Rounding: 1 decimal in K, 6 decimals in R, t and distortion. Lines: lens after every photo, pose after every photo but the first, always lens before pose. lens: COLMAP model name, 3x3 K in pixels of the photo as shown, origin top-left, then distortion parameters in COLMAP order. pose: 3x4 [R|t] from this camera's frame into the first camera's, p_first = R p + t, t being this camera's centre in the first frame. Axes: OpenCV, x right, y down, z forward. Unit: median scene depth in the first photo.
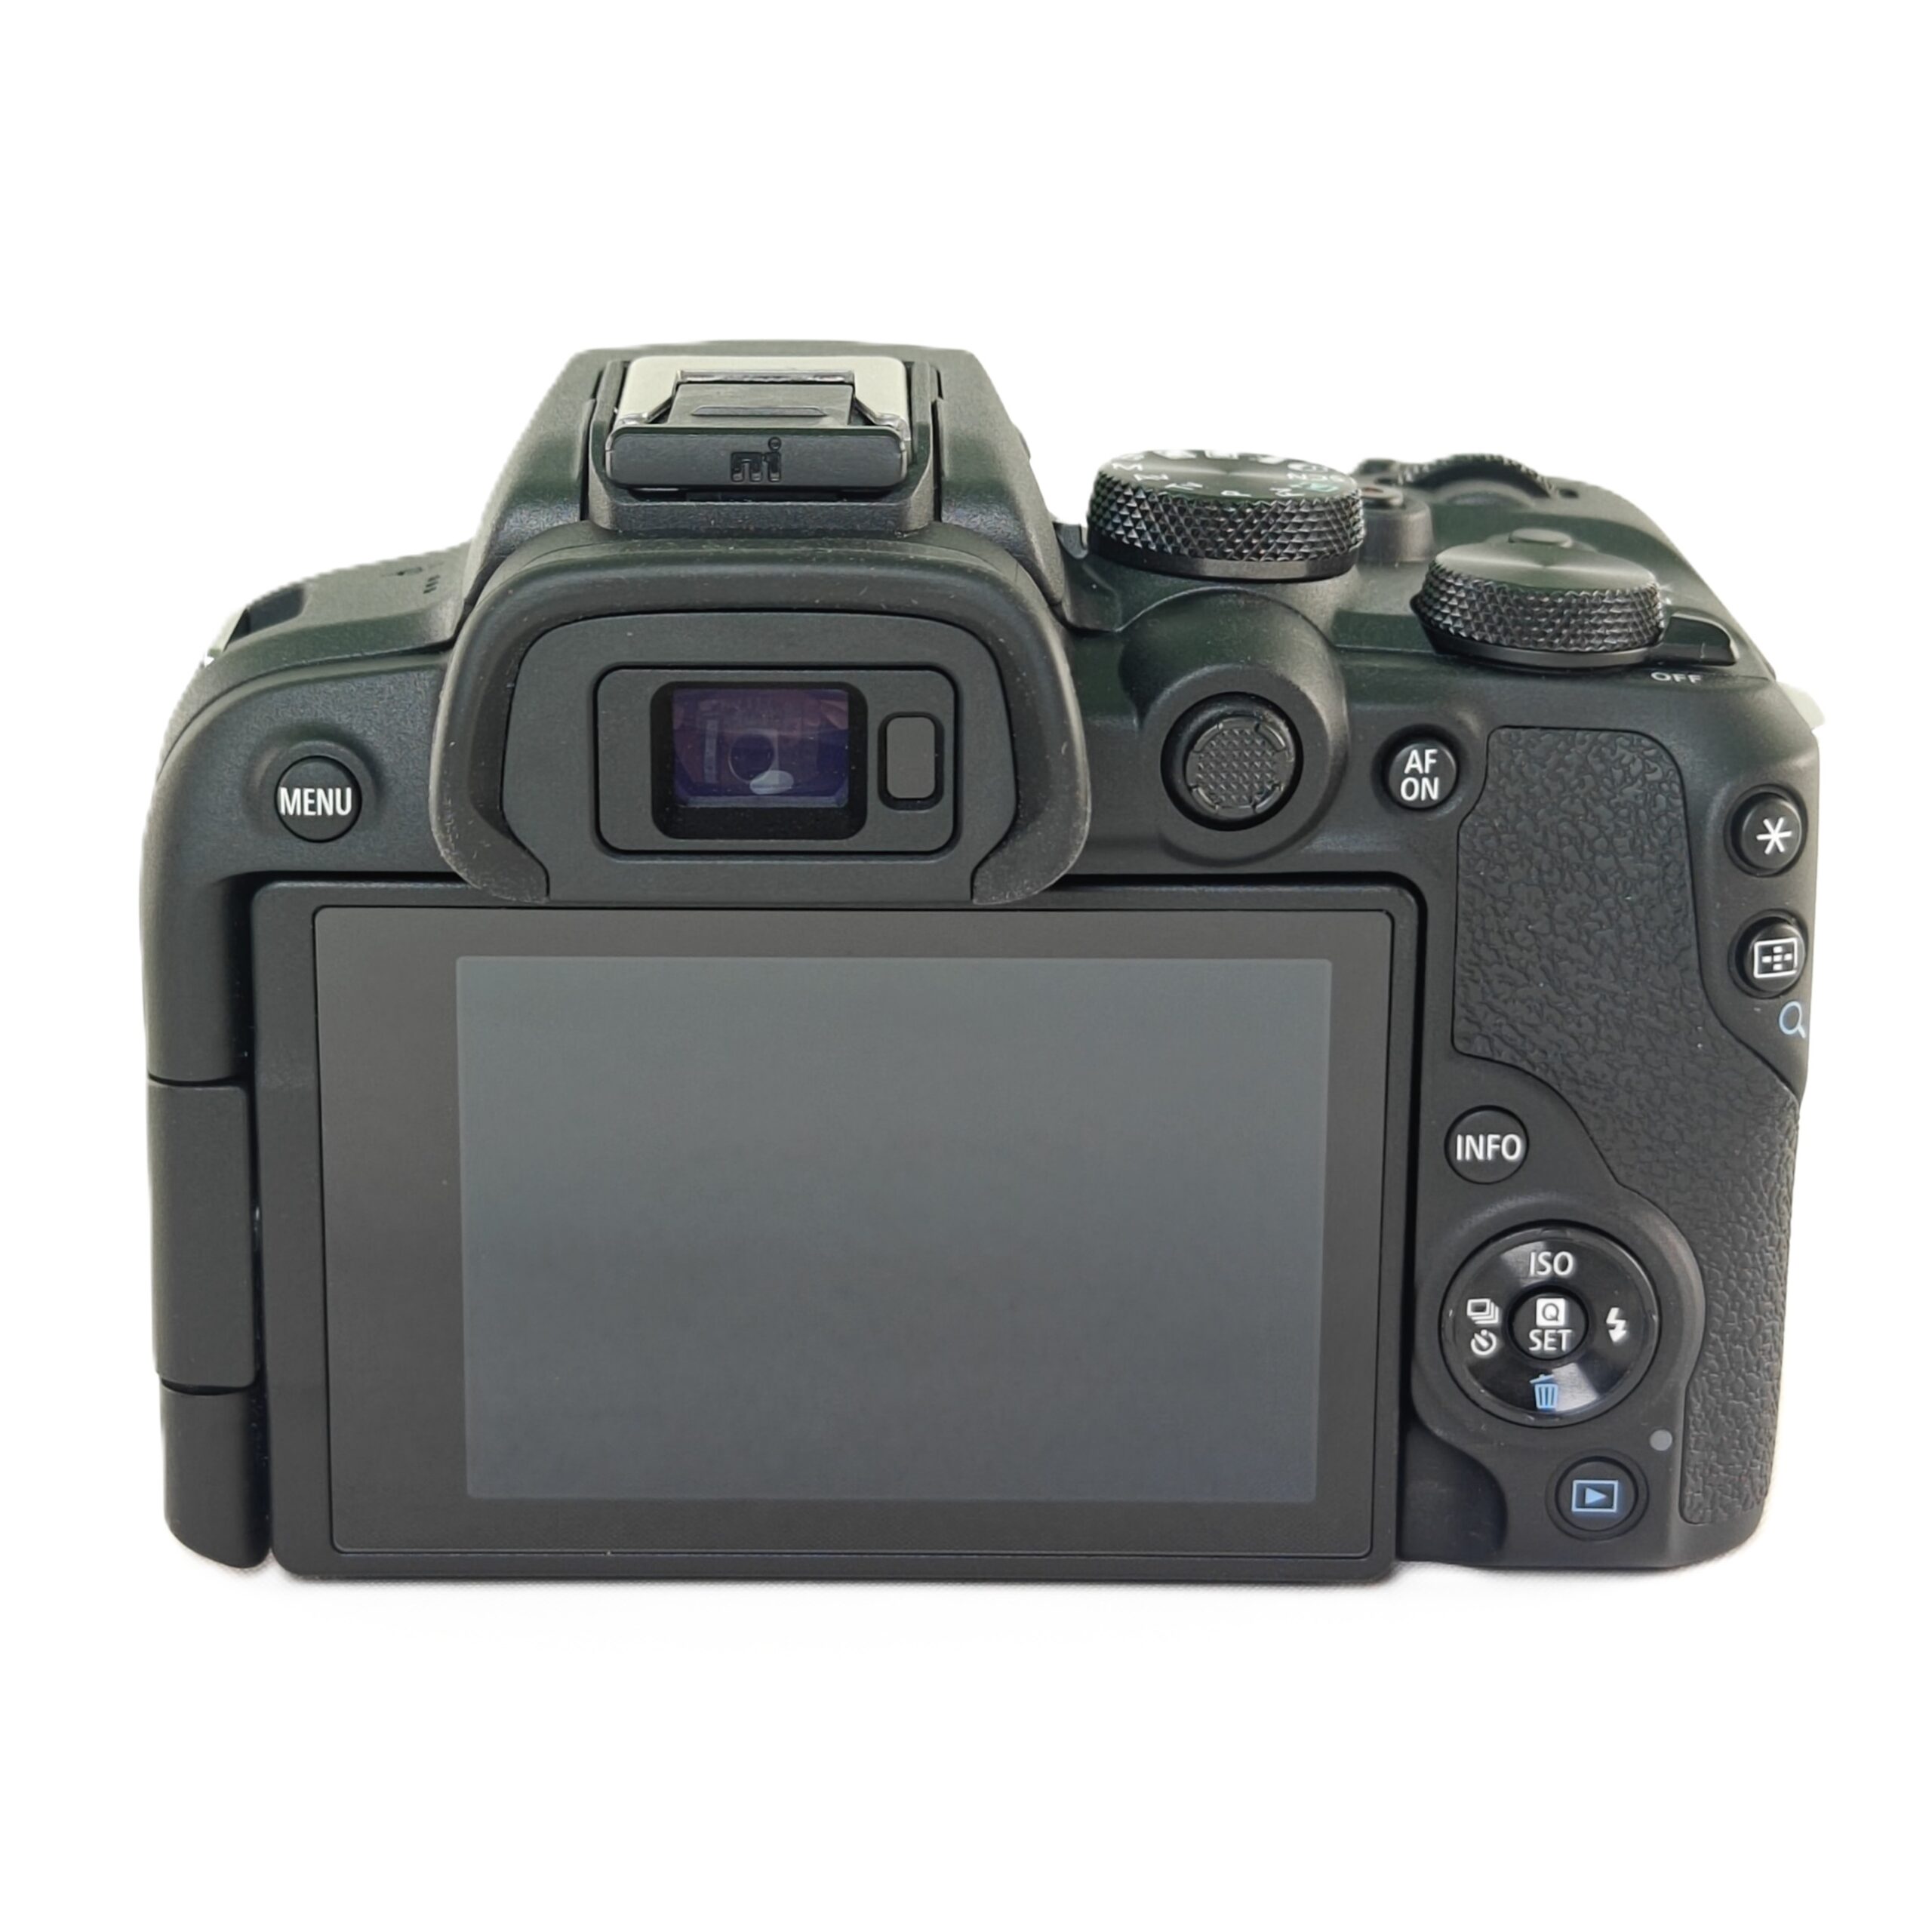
lens RADIAL K [[4906.1, 0, 966.0], [0, 4906.1, 966.0], [0, 0, 1]] dist [0.039855, 0.198971]
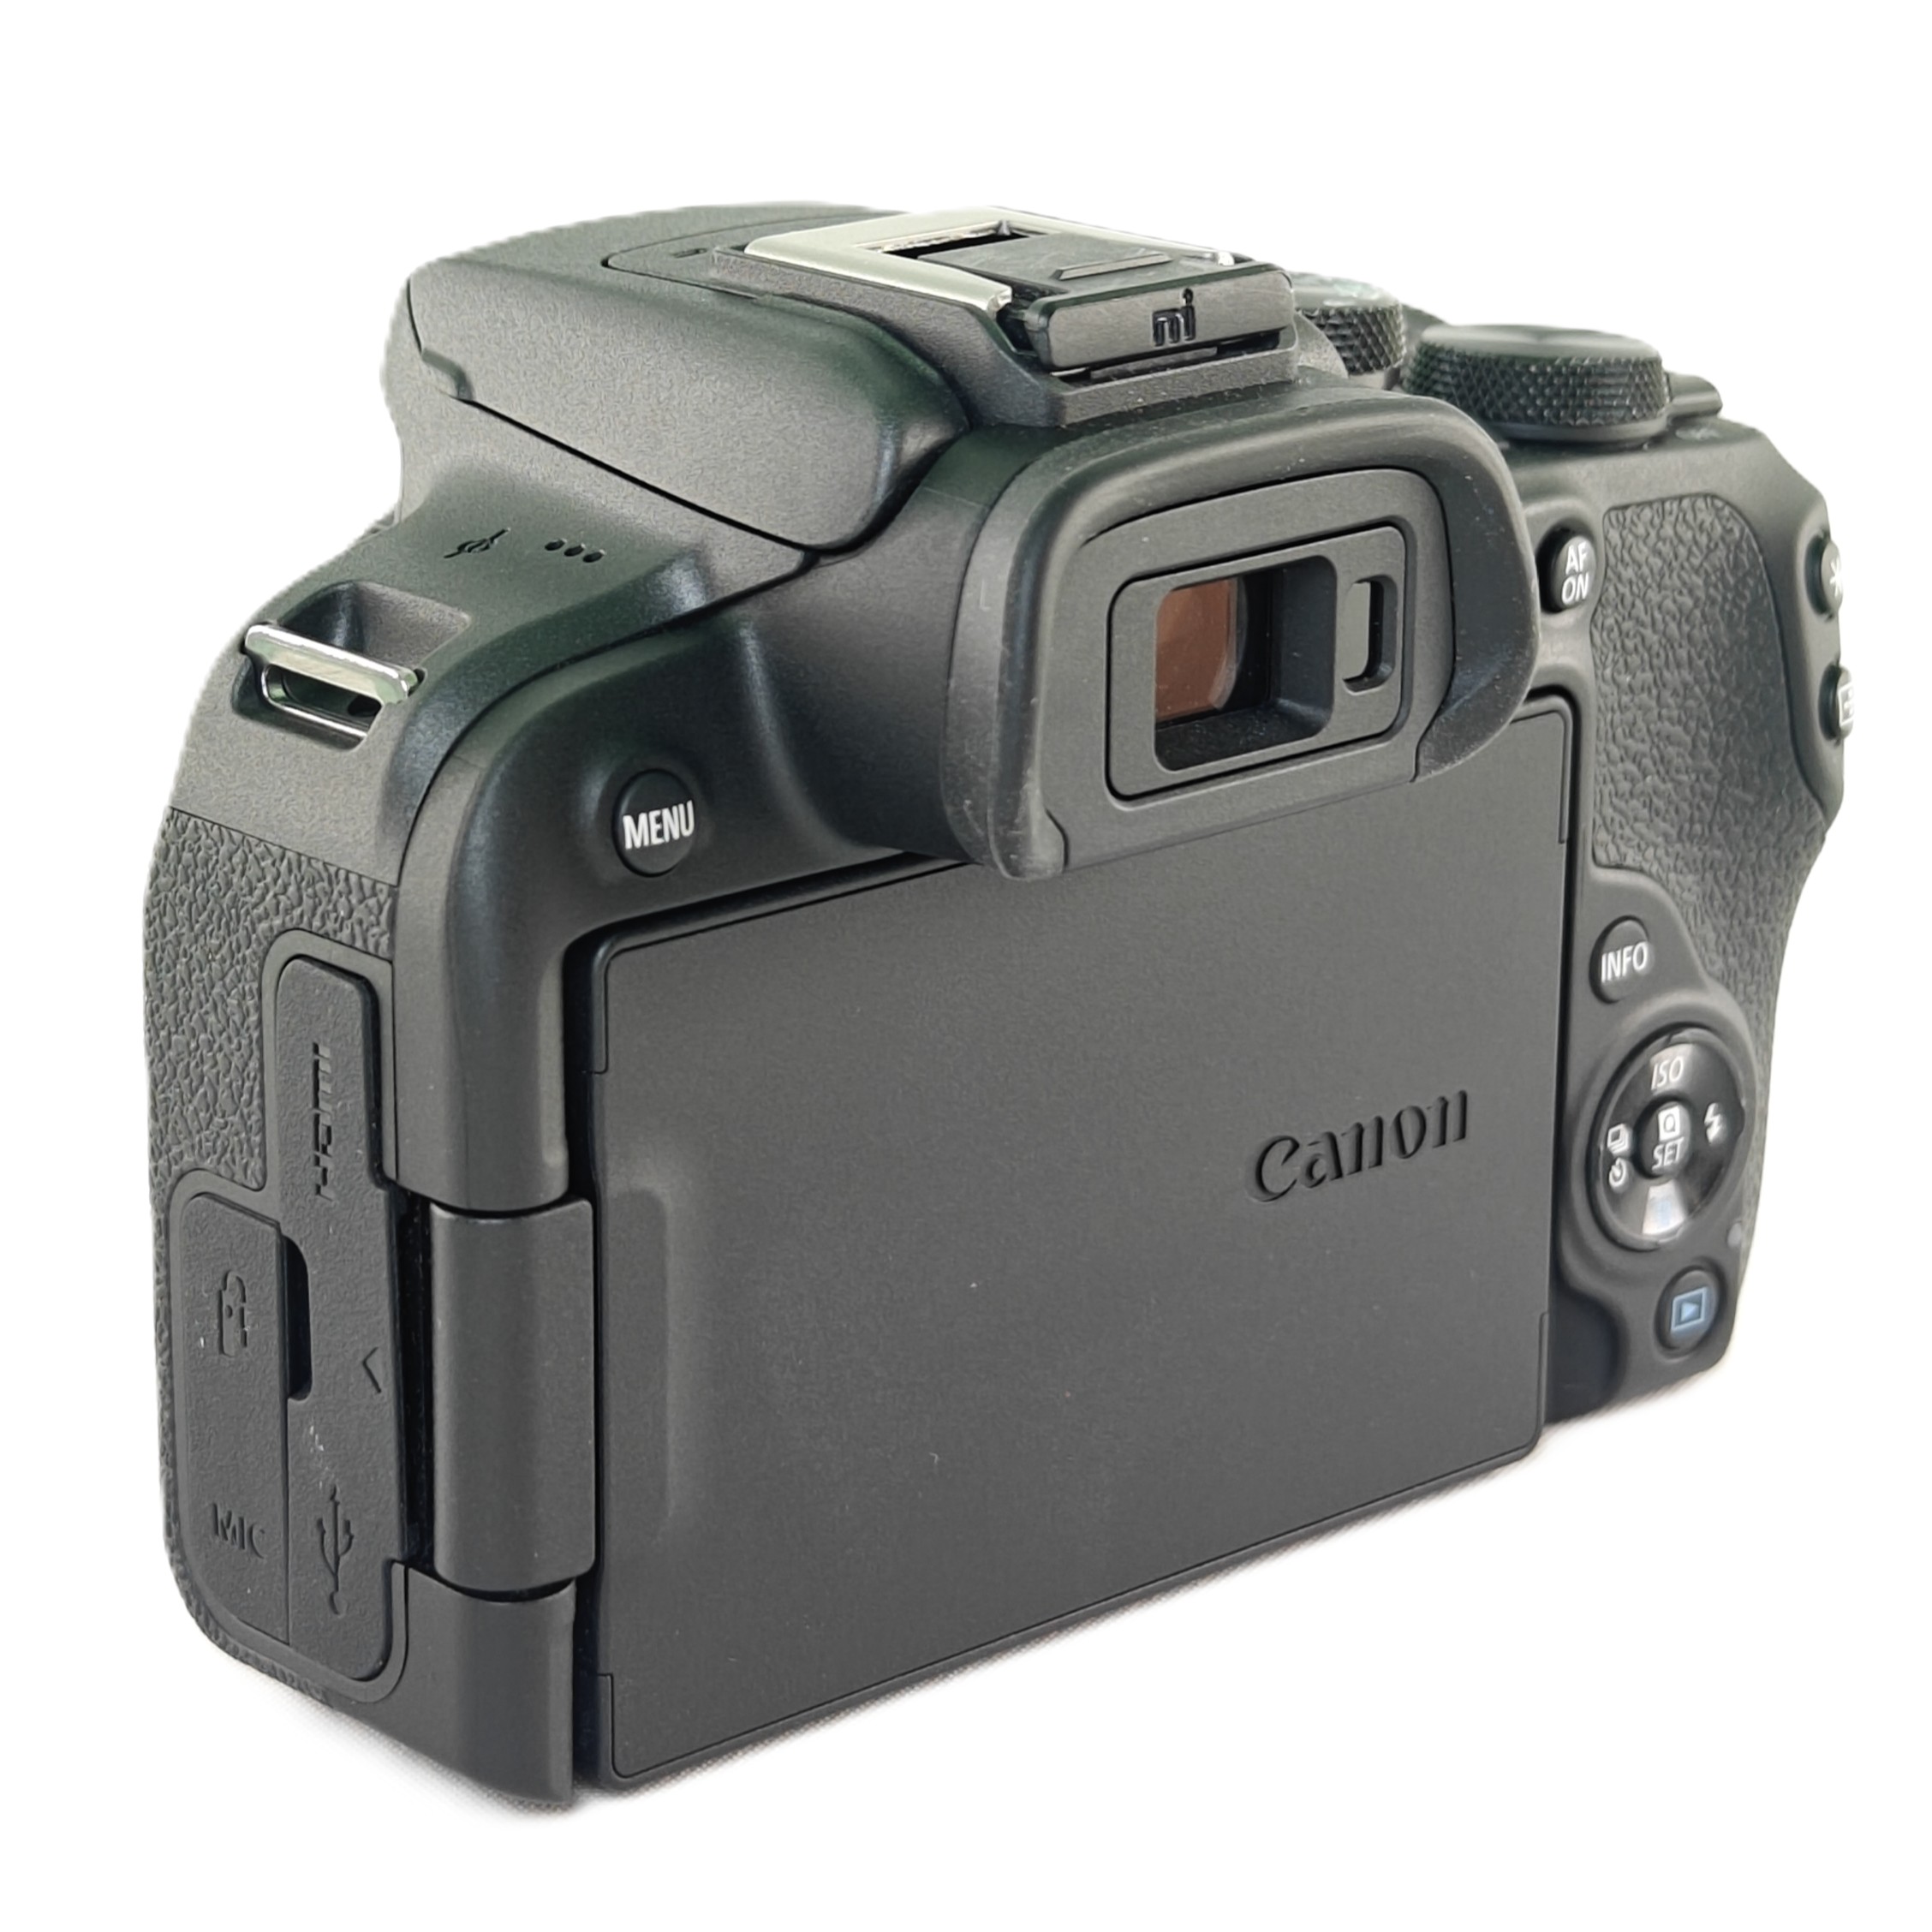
lens RADIAL K [[5689.8, 0, 966.0], [0, 5689.8, 966.0], [0, 0, 1]] dist [0.119052, 0.627470]
pose [[0.749691, -0.203896, 0.629595, -0.676007], [0.194925, 0.977184, 0.084356, -0.078711], [-0.632430, 0.059483, 0.772331, 0.247339]]
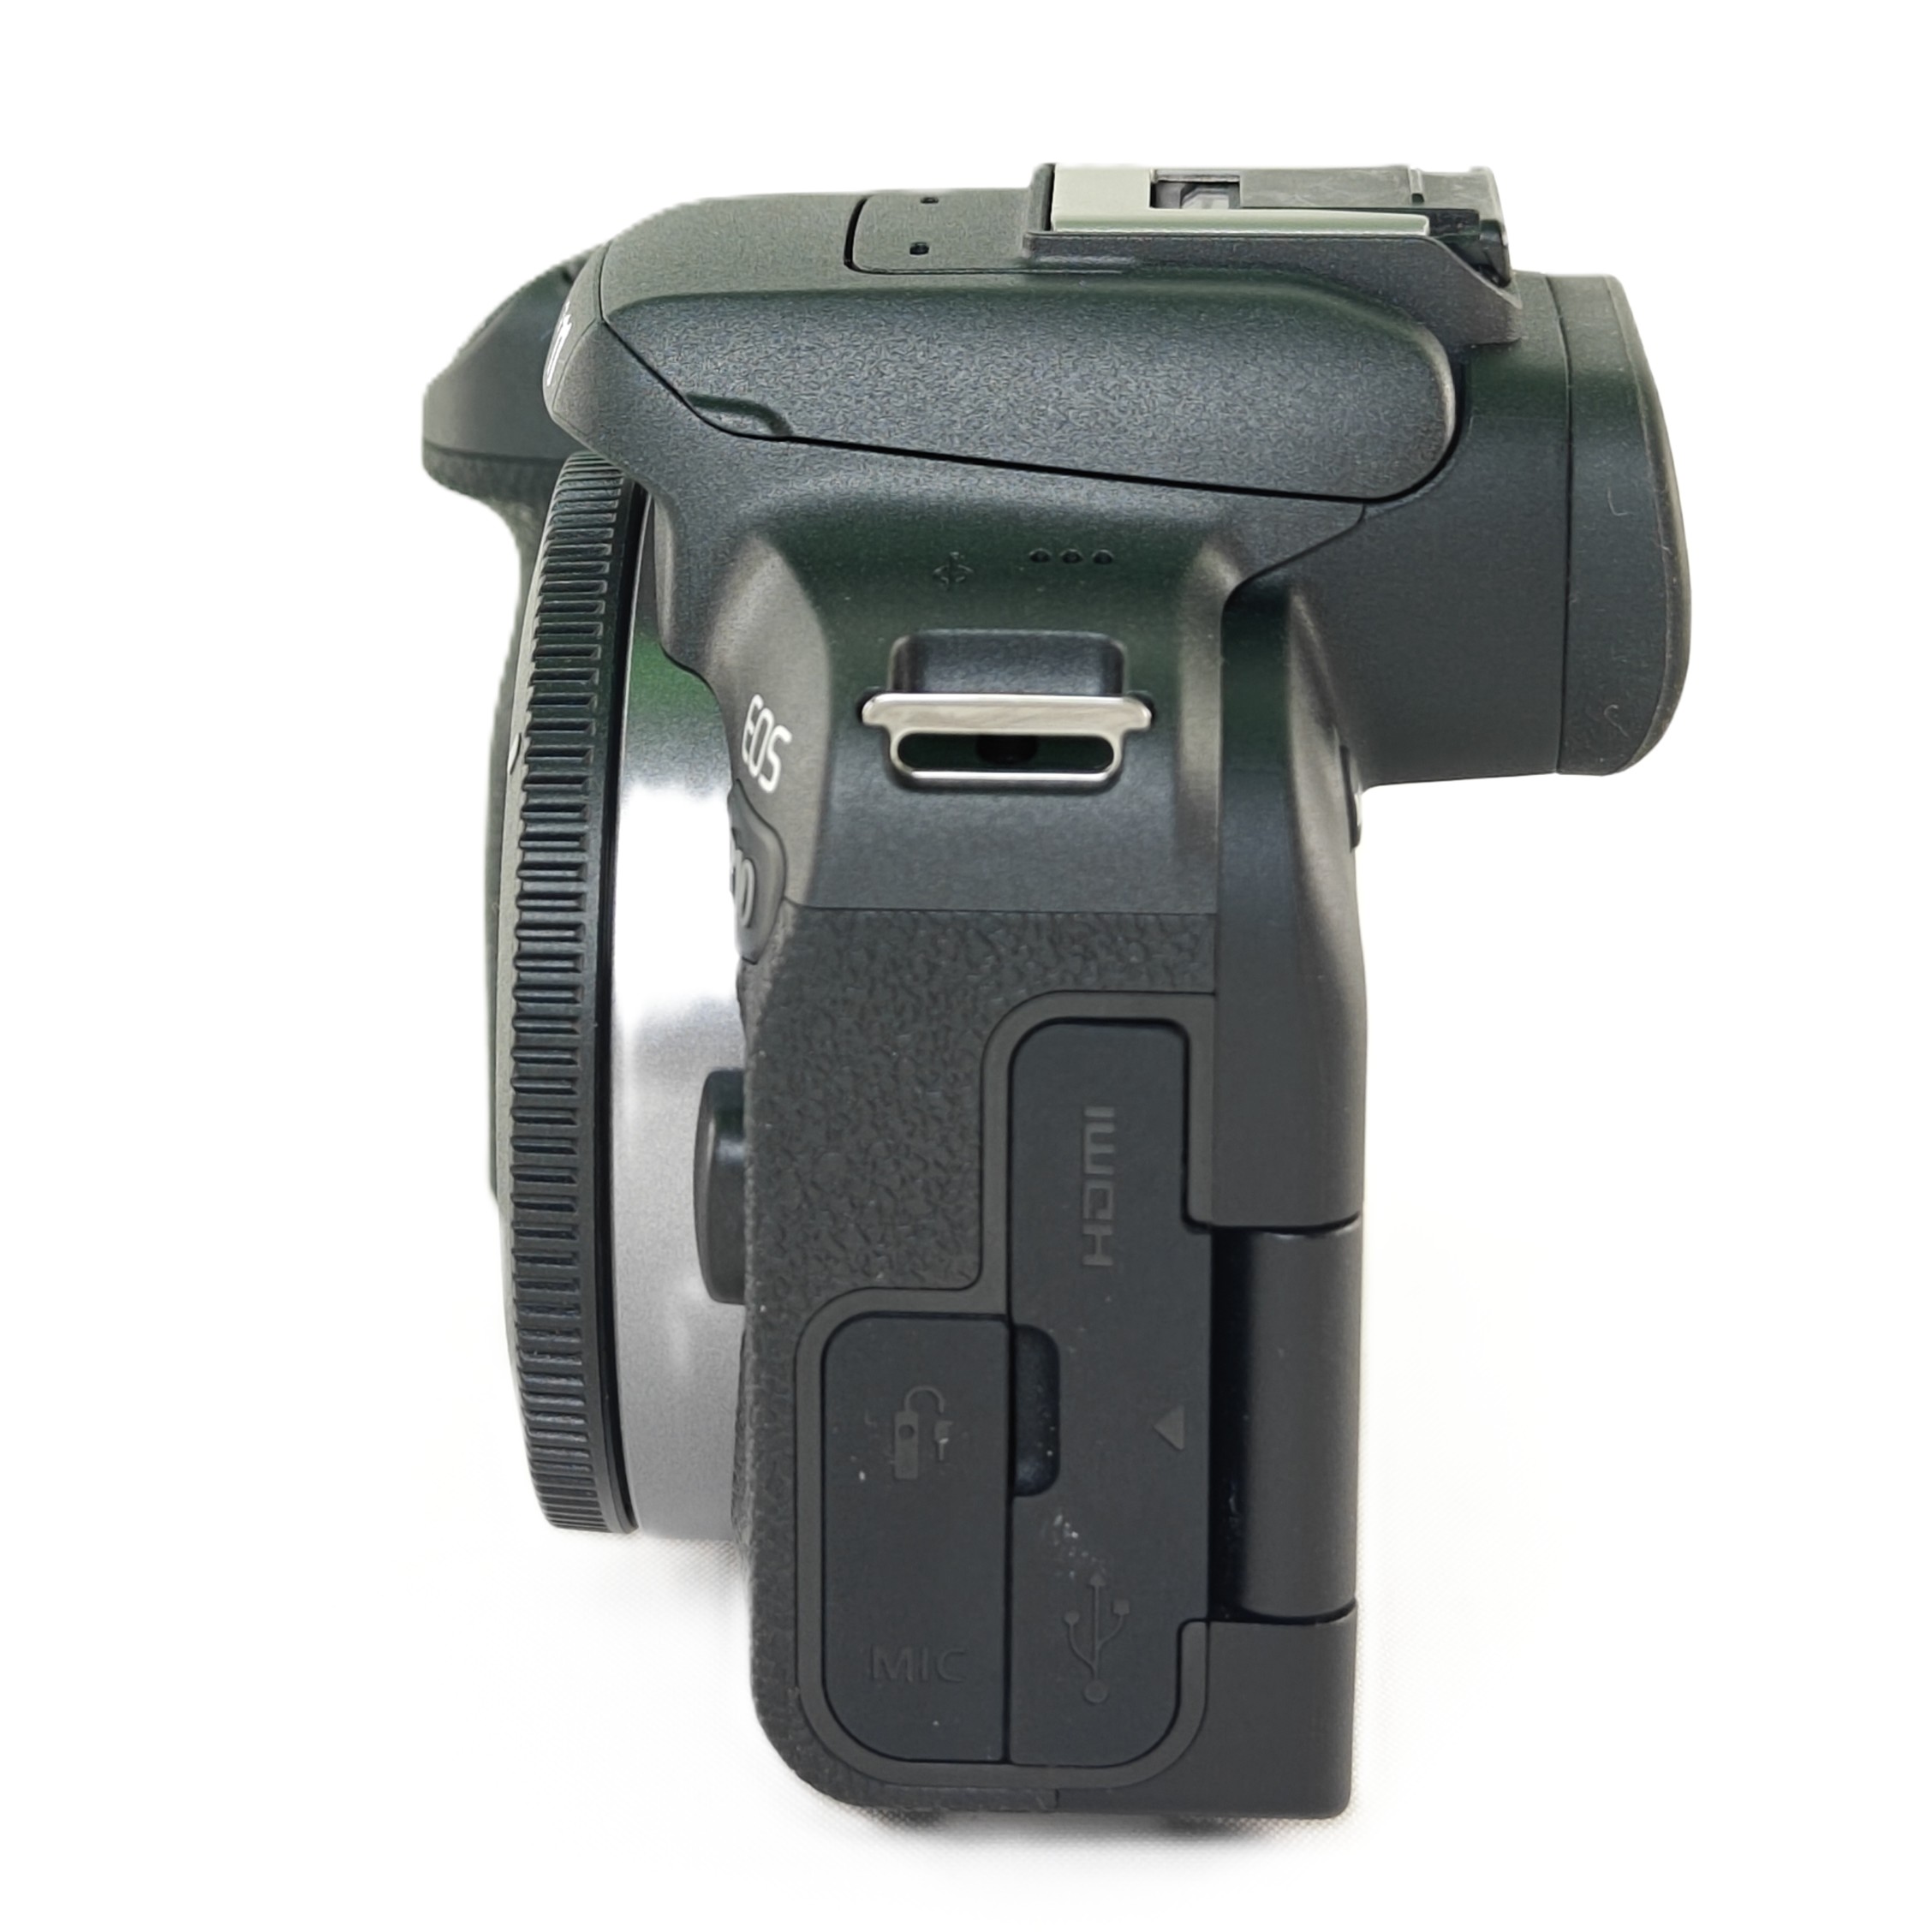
lens RADIAL K [[5689.8, 0, 966.0], [0, 5689.8, 966.0], [0, 0, 1]] dist [0.119052, 0.627470]
pose [[0.060627, -0.321617, 0.944927, -1.002784], [0.288124, 0.912010, 0.291927, -0.295209], [-0.955672, 0.254558, 0.147959, 0.935053]]
